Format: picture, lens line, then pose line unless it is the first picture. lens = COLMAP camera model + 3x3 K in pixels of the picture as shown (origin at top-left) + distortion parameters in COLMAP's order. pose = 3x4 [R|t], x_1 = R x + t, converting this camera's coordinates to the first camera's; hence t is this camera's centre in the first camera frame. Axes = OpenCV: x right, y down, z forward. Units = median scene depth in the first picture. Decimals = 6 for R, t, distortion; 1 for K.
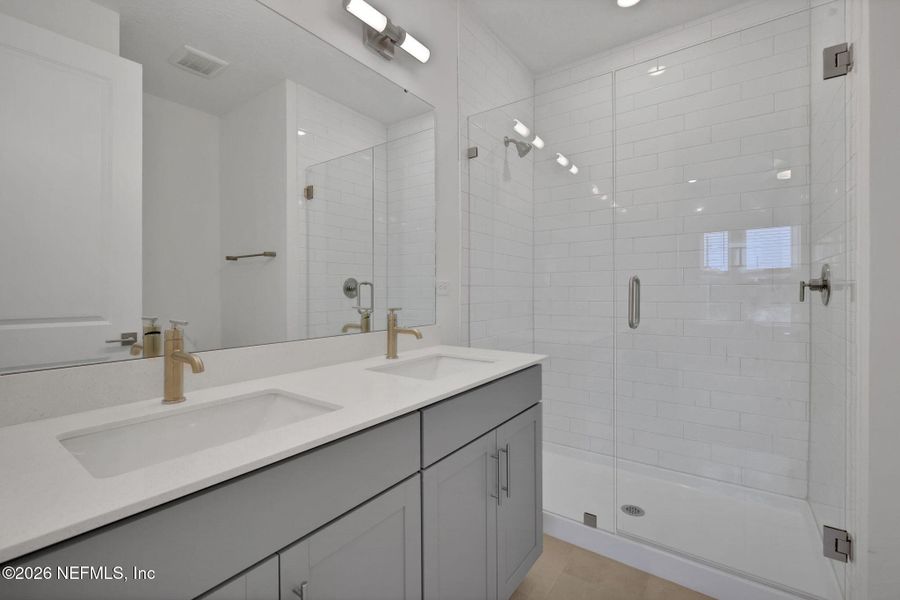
lens RADIAL K [[372.0, 0, 448.3], [0, 372.0, 291.7], [0, 0, 1]] dist [-0.035127, -0.000045]
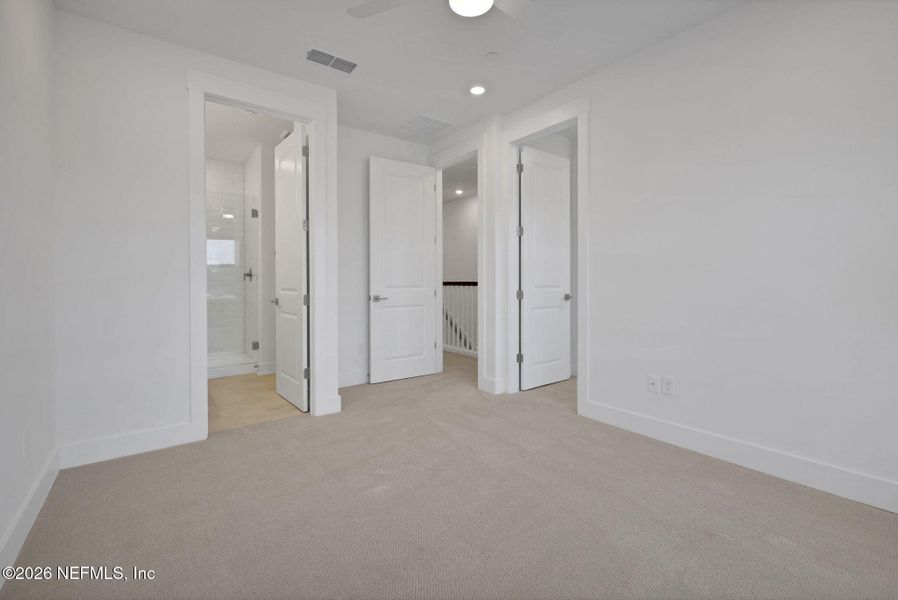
lens RADIAL K [[390.9, 0, 452.5], [0, 390.9, 288.3], [0, 0, 1]] dist [0.000732, 0.000158]
pose [[0.283161, -0.012252, 0.958994, -1.322346], [-0.004935, 0.999887, 0.014232, 0.033567], [-0.959060, -0.008762, 0.283069, -1.274077]]
